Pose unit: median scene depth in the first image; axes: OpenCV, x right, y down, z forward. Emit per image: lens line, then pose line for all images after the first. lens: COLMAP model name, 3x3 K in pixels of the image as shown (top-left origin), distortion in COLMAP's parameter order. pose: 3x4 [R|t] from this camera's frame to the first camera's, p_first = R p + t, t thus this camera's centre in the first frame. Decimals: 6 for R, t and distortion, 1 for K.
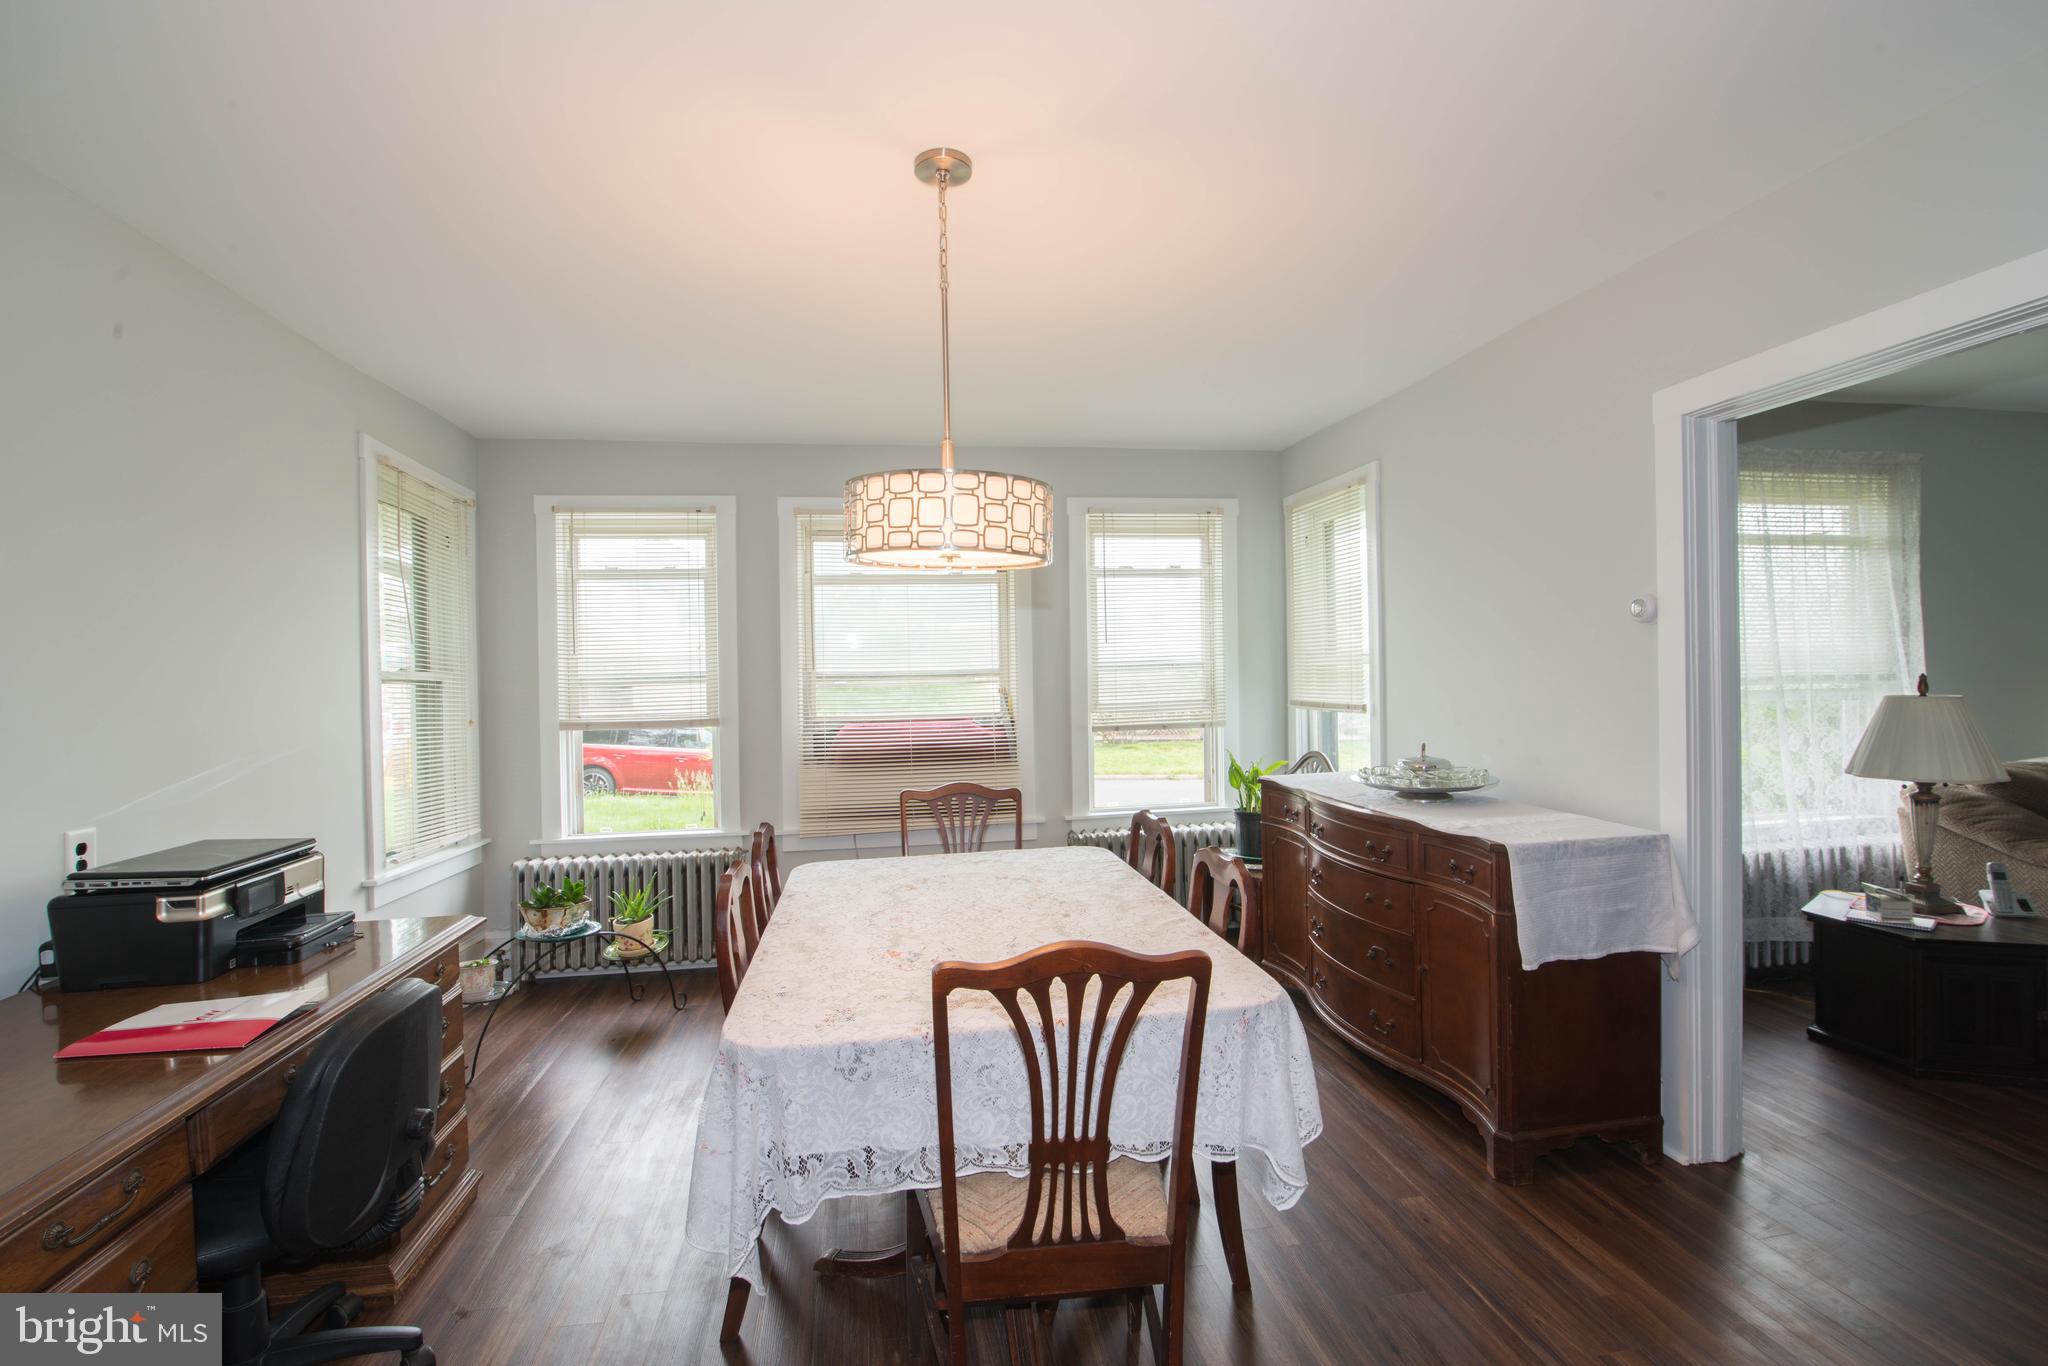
lens RADIAL K [[934.0, 0, 1014.6], [0, 934.0, 680.2], [0, 0, 1]] dist [-0.018015, 0.001030]
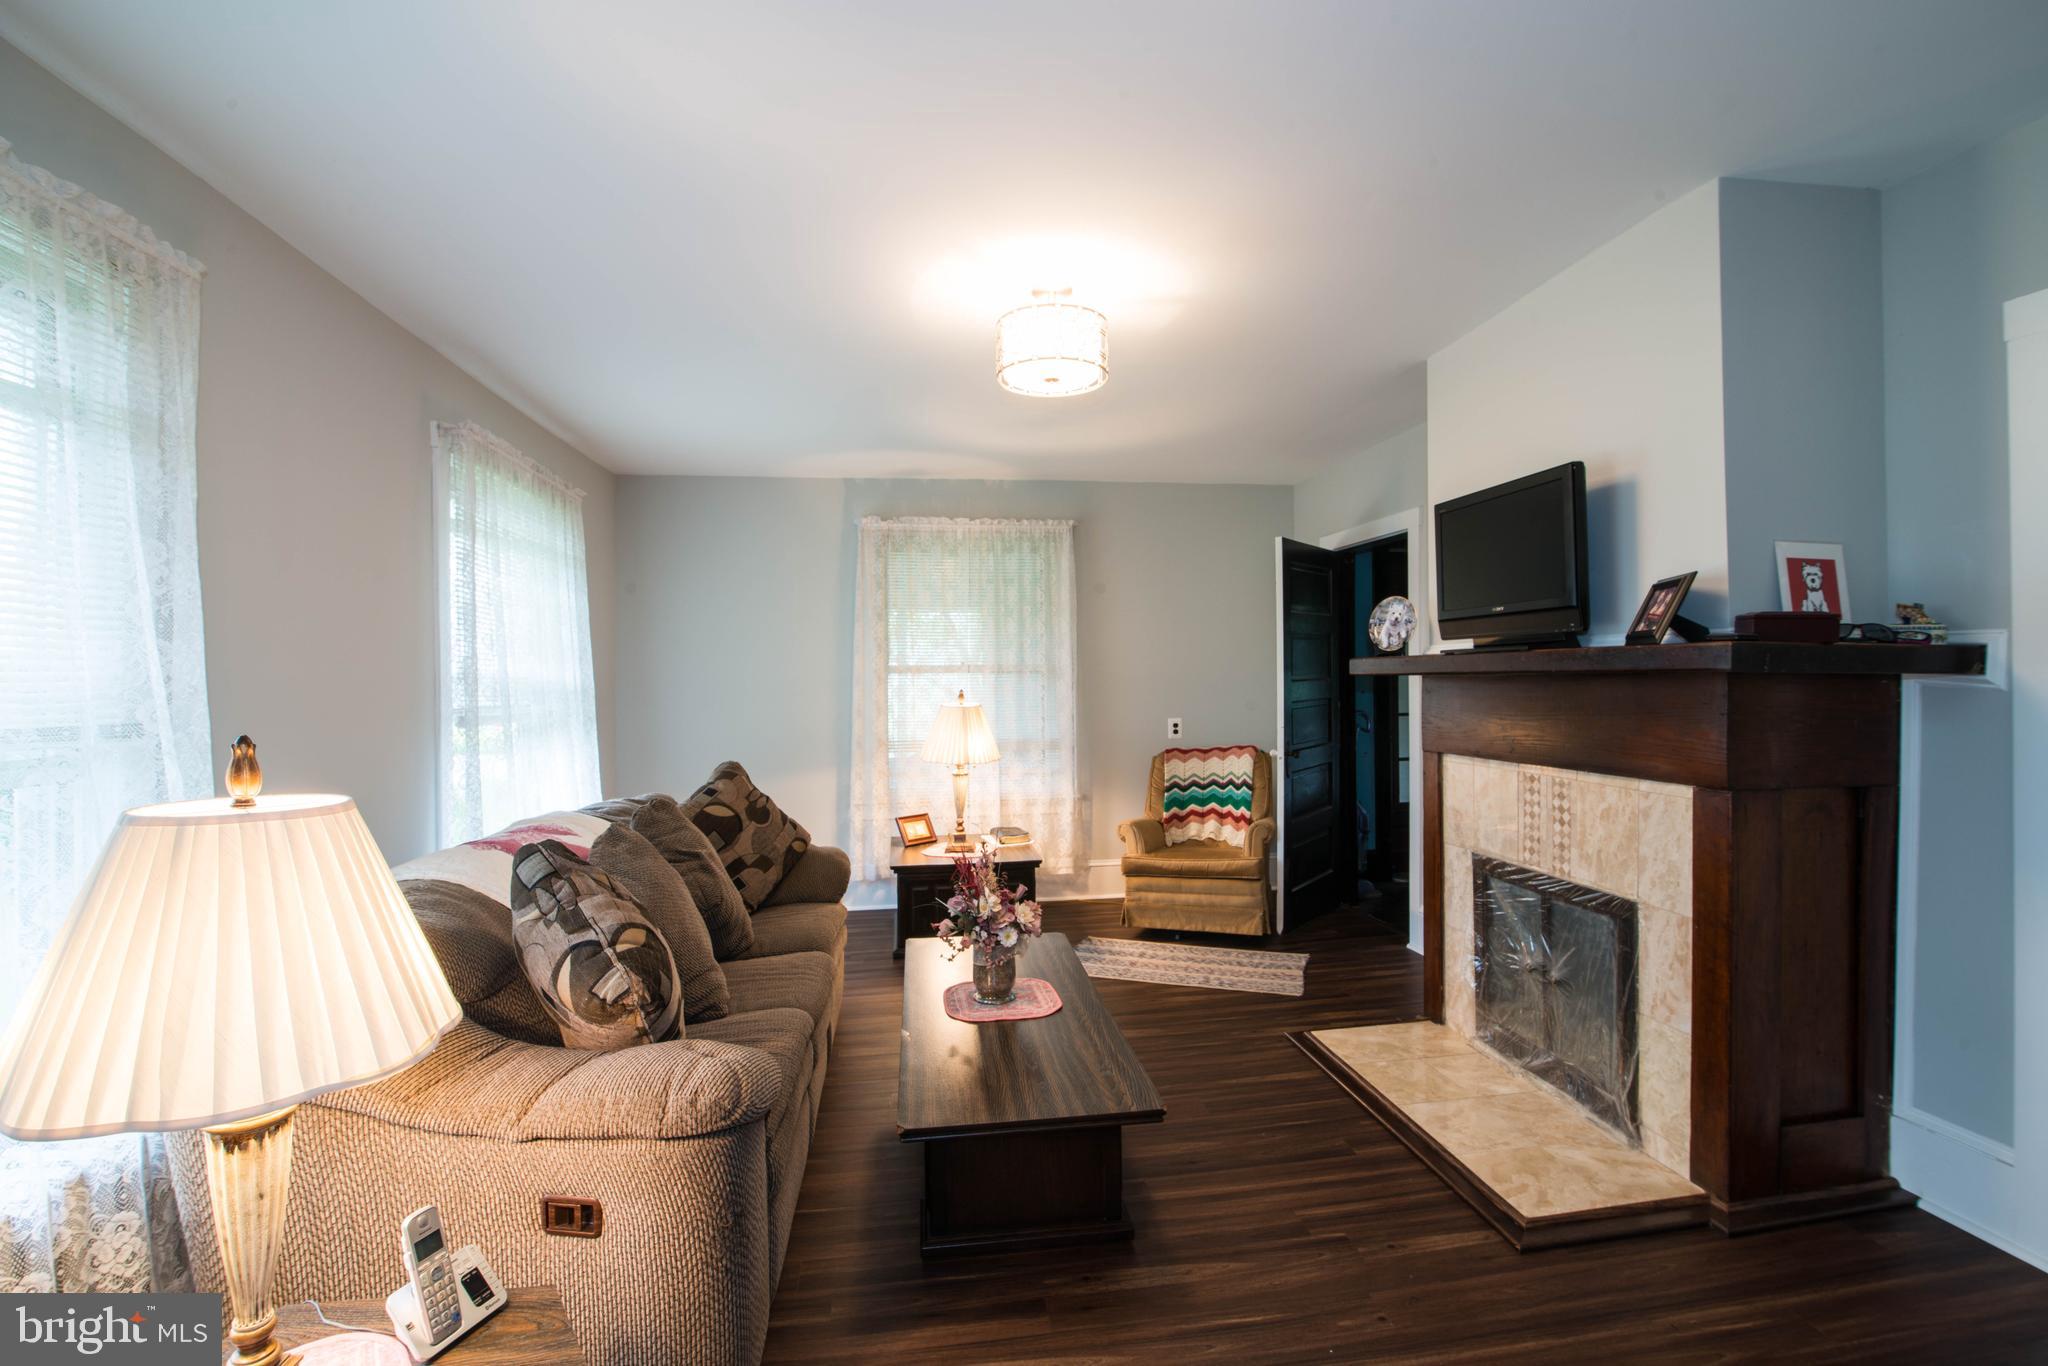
lens RADIAL K [[934.0, 0, 1021.3], [0, 934.0, 681.2], [0, 0, 1]] dist [-0.018015, 0.001030]
pose [[0.026212, 0.019360, 0.999469, 0.529638], [0.022482, 0.999548, -0.019951, -0.008986], [-0.999404, 0.022993, 0.025765, 0.569170]]
